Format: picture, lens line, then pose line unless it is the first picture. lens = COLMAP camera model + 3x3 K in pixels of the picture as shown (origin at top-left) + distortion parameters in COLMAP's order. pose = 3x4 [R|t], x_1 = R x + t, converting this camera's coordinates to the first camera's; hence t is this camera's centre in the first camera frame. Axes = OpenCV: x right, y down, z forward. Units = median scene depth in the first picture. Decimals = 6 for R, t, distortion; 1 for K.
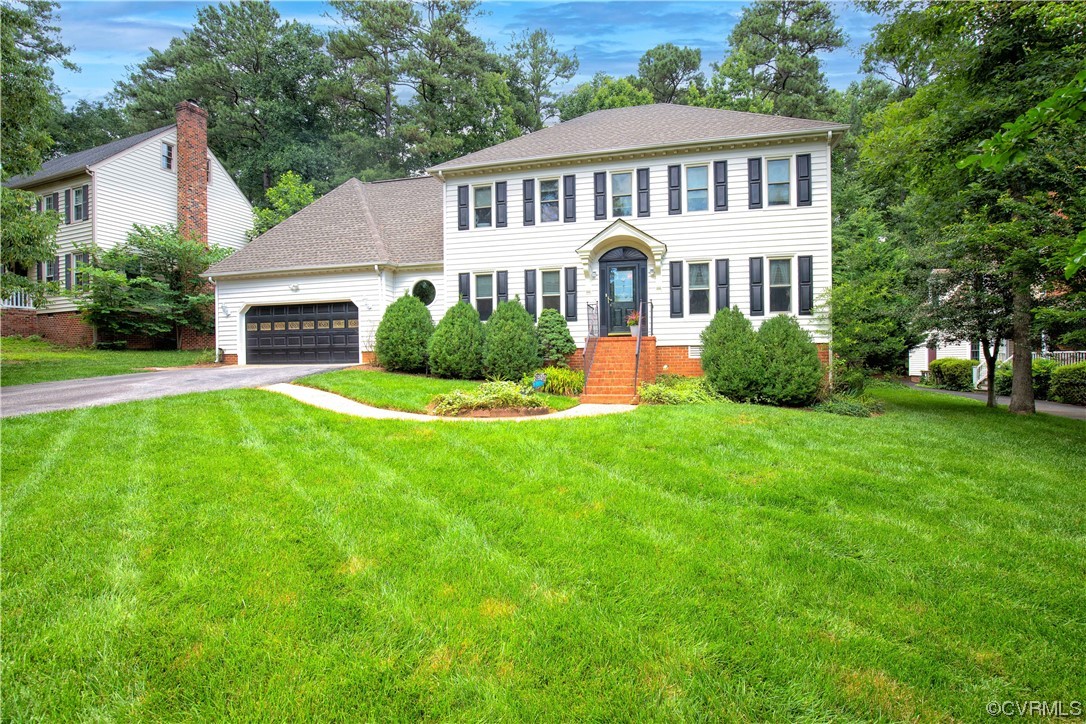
lens RADIAL K [[506.3, 0, 548.6], [0, 506.3, 358.3], [0, 0, 1]] dist [-0.039337, 0.008526]
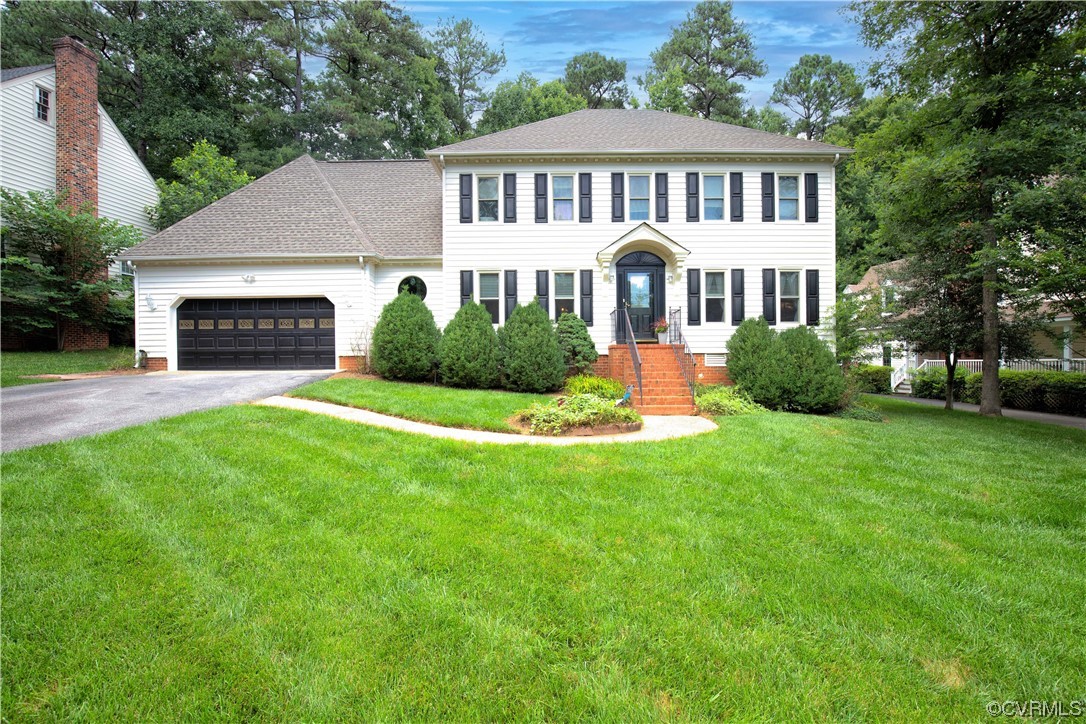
lens RADIAL K [[506.3, 0, 556.1], [0, 506.3, 360.8], [0, 0, 1]] dist [-0.039337, 0.008526]
pose [[0.973441, 0.005526, 0.228871, -0.217330], [-0.005891, 0.999982, 0.000910, -0.008735], [-0.228862, -0.002234, 0.973456, 0.081769]]
